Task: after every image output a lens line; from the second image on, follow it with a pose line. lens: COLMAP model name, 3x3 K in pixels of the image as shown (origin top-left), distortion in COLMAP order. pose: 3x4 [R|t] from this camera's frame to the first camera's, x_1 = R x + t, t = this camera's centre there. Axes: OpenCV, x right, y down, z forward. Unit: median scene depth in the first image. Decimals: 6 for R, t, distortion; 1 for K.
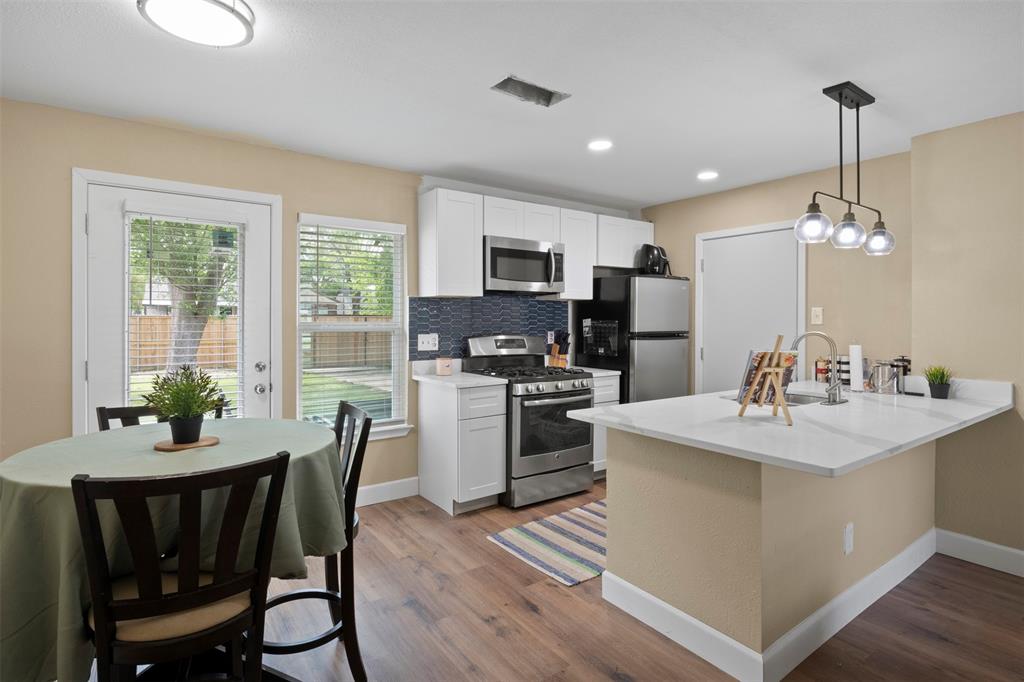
lens RADIAL K [[510.8, 0, 512.9], [0, 510.8, 322.0], [0, 0, 1]] dist [-0.013349, 0.001552]
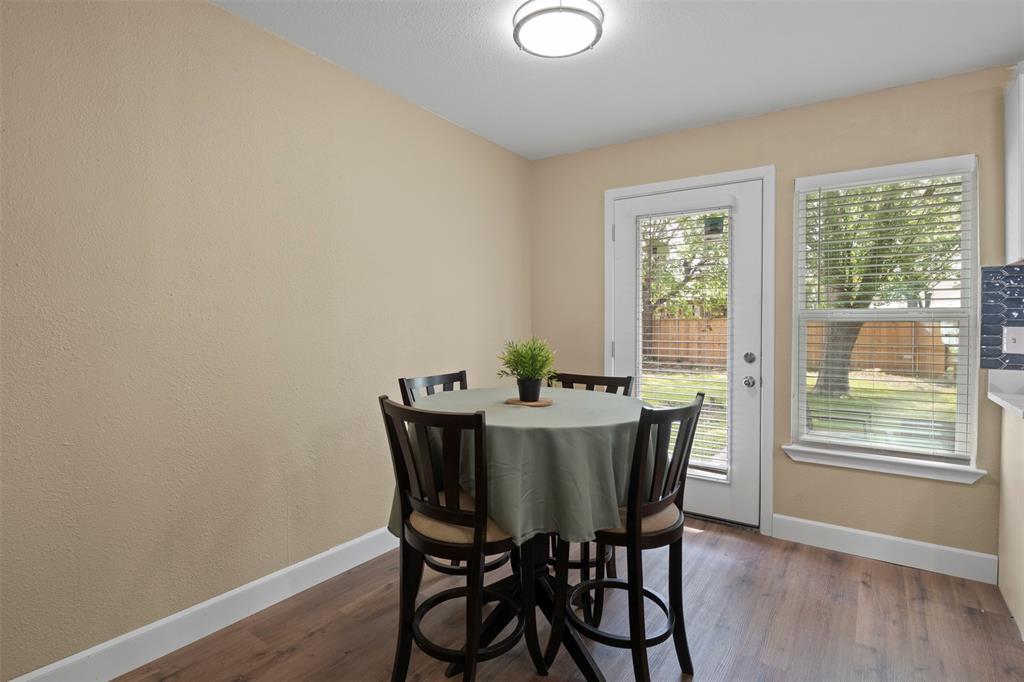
lens RADIAL K [[510.8, 0, 515.5], [0, 510.8, 332.2], [0, 0, 1]] dist [-0.013349, 0.001552]
pose [[0.326492, 0.015309, -0.945076, 0.200016], [-0.005709, 0.999883, 0.014225, 0.026076], [0.945183, 0.000751, 0.326541, 0.251521]]
